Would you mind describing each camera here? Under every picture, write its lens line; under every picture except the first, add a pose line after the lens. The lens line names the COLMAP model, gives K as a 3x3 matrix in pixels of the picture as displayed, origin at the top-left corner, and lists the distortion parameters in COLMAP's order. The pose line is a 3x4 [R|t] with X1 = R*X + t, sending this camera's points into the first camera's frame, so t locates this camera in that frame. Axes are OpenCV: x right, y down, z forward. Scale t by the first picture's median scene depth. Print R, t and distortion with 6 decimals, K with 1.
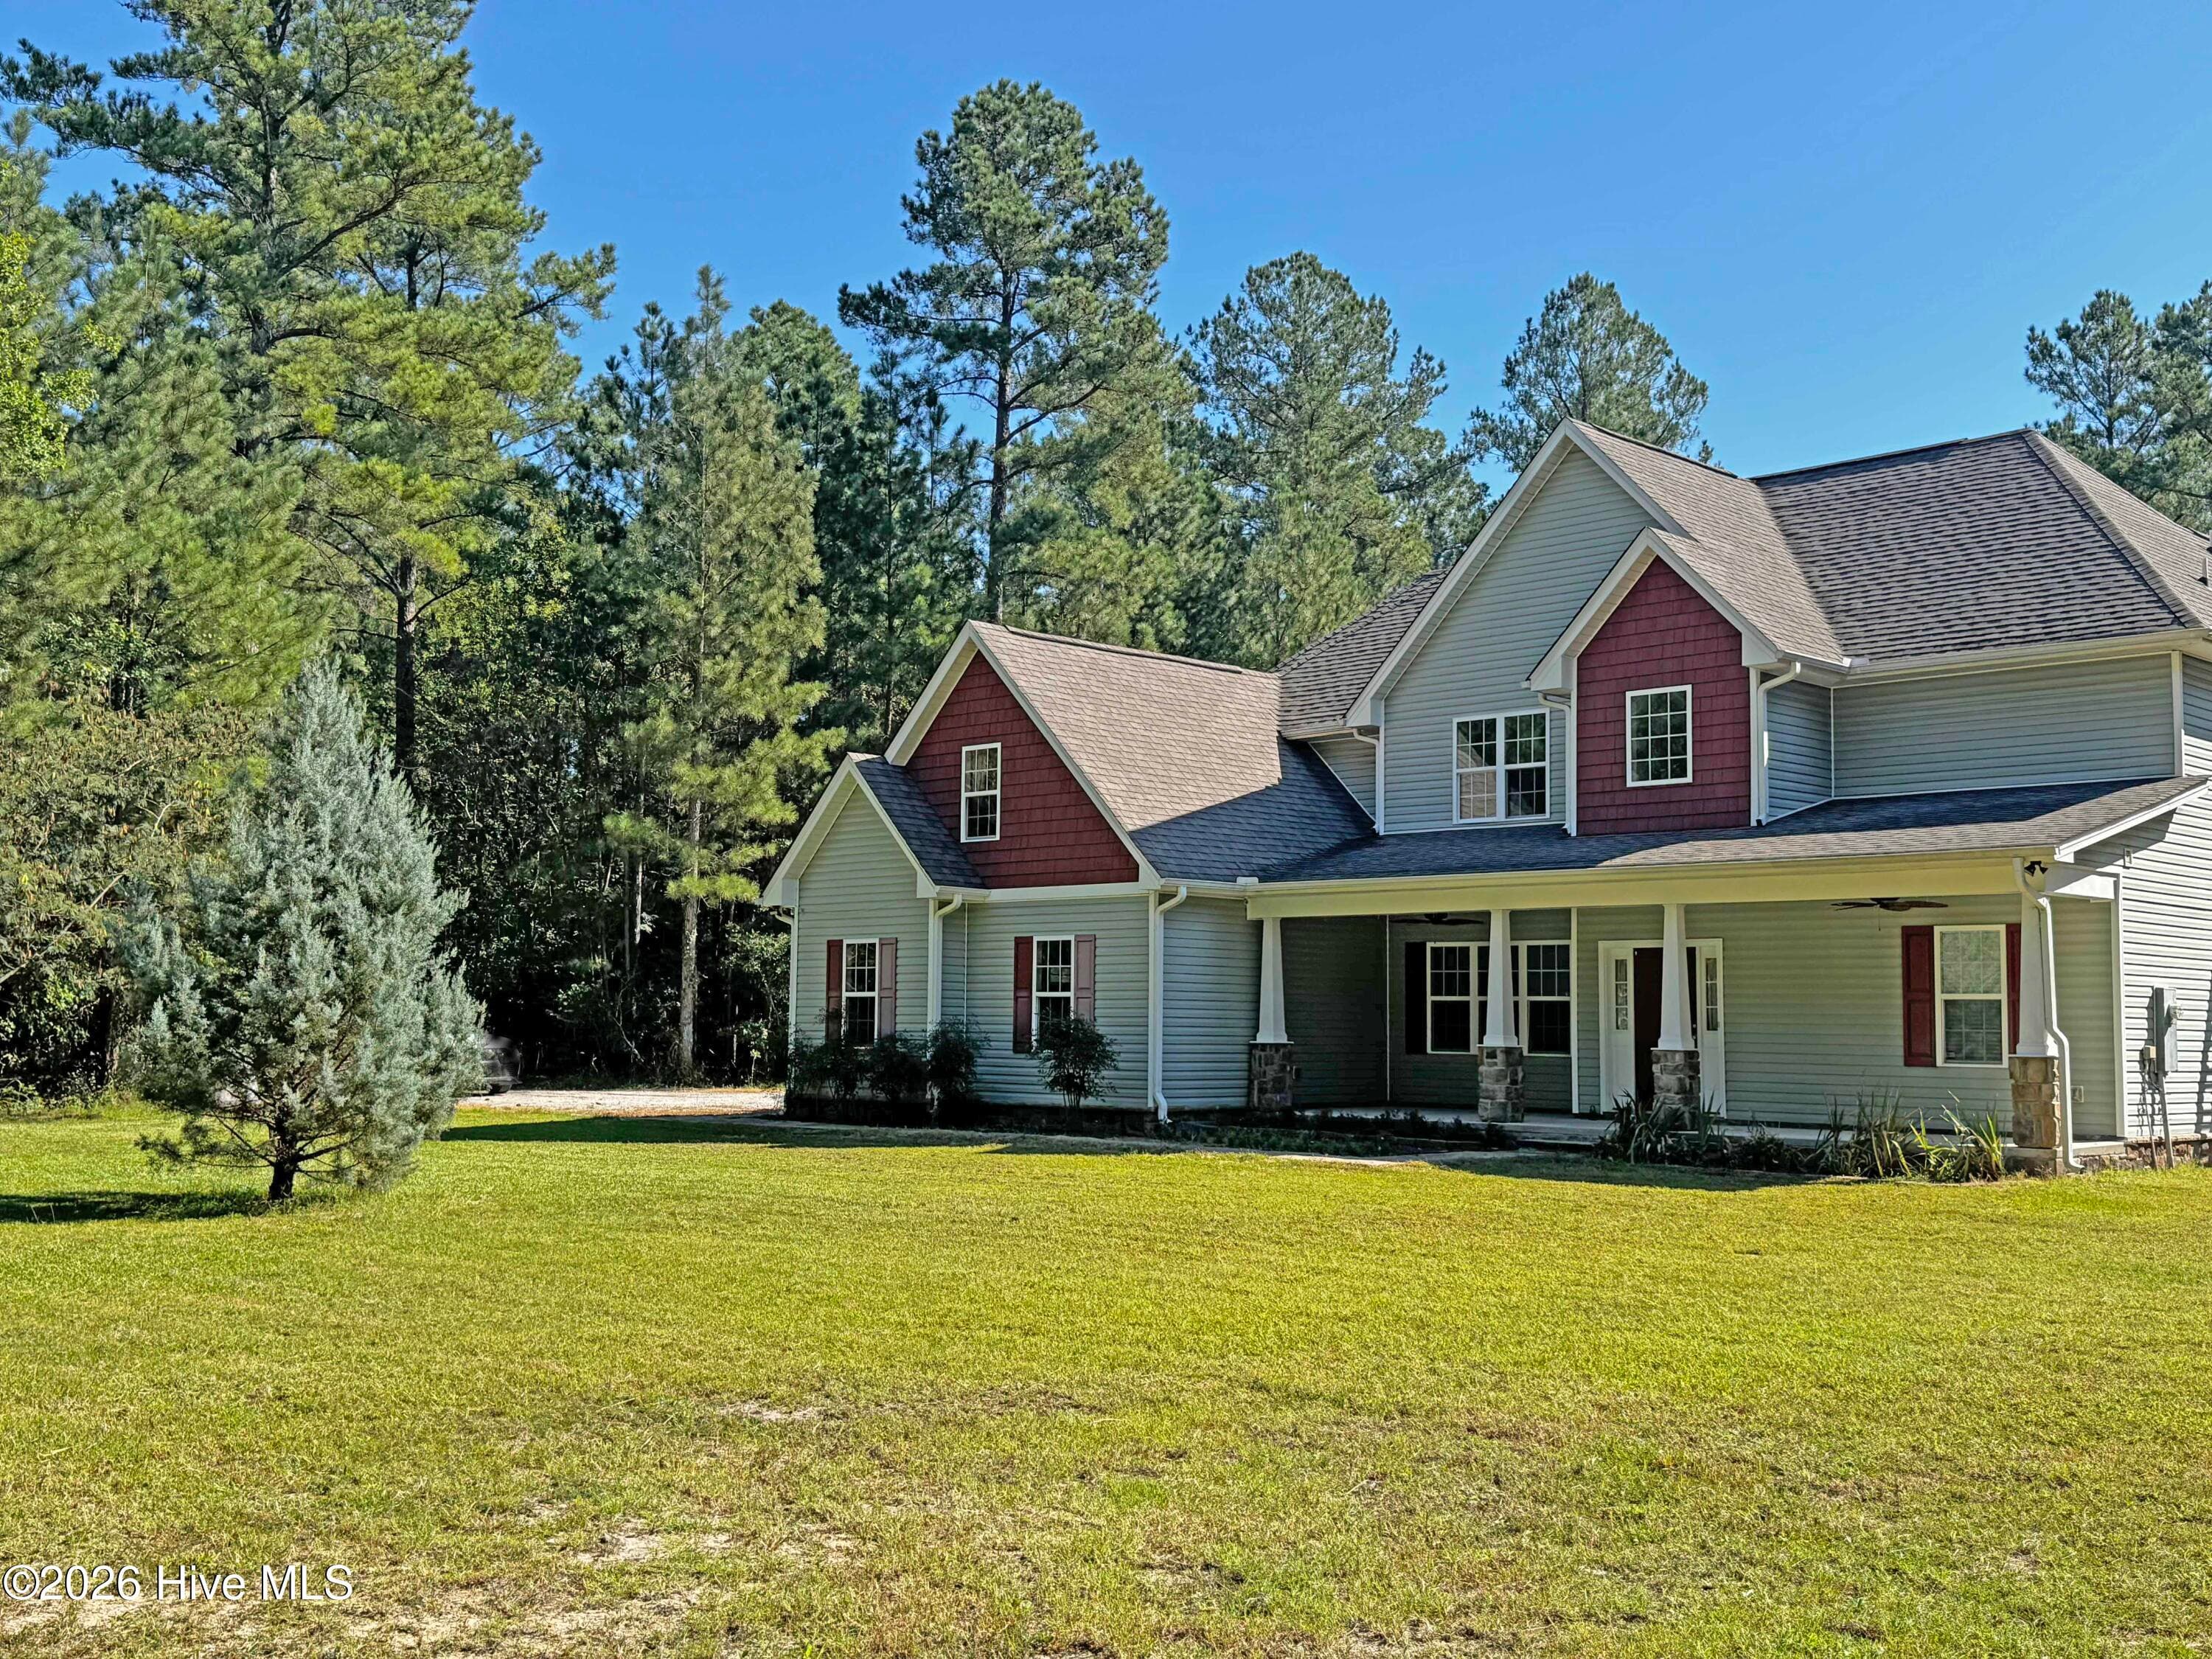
lens RADIAL K [[2238.2, 0, 1106.0], [0, 2238.2, 829.5], [0, 0, 1]] dist [0.051664, 0.006887]
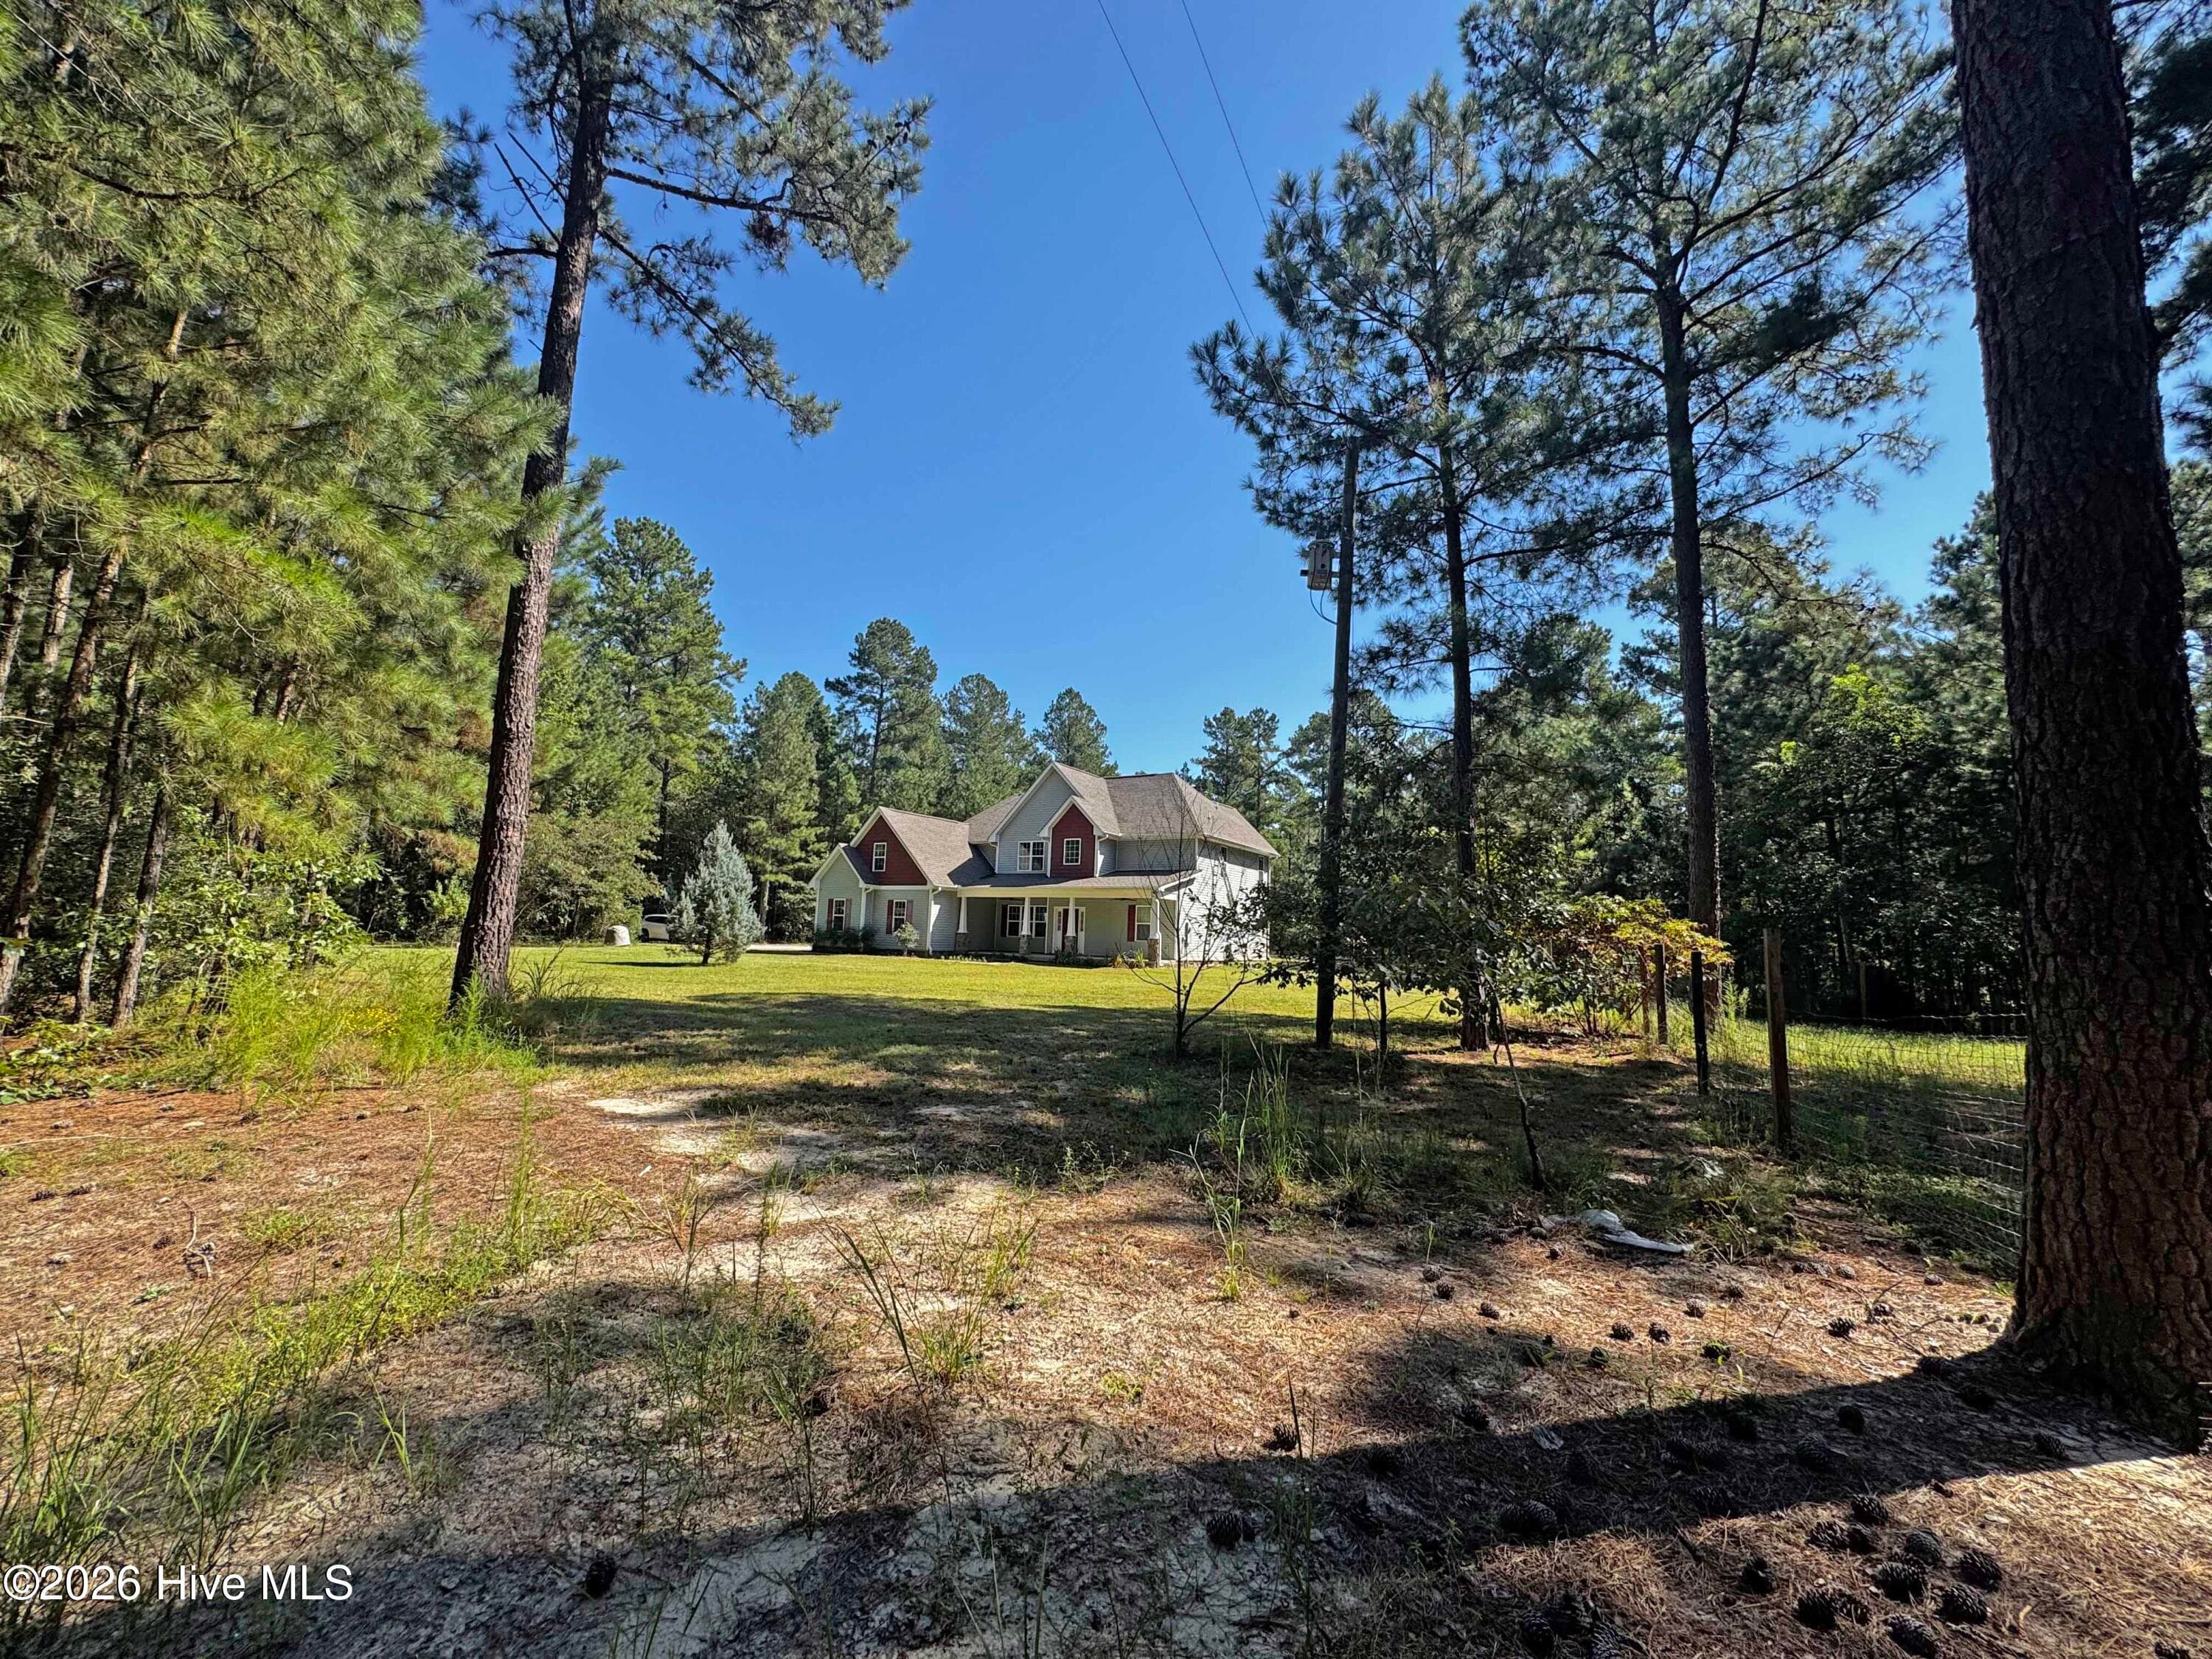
lens RADIAL K [[960.3, 0, 1106.0], [0, 960.3, 829.5], [0, 0, 1]] dist [0.000672, 0.000192]
pose [[0.971873, 0.048159, 0.230531, -0.057150], [-0.043471, 0.998732, -0.025371, -0.033975], [-0.231461, 0.014636, 0.972734, -0.471388]]
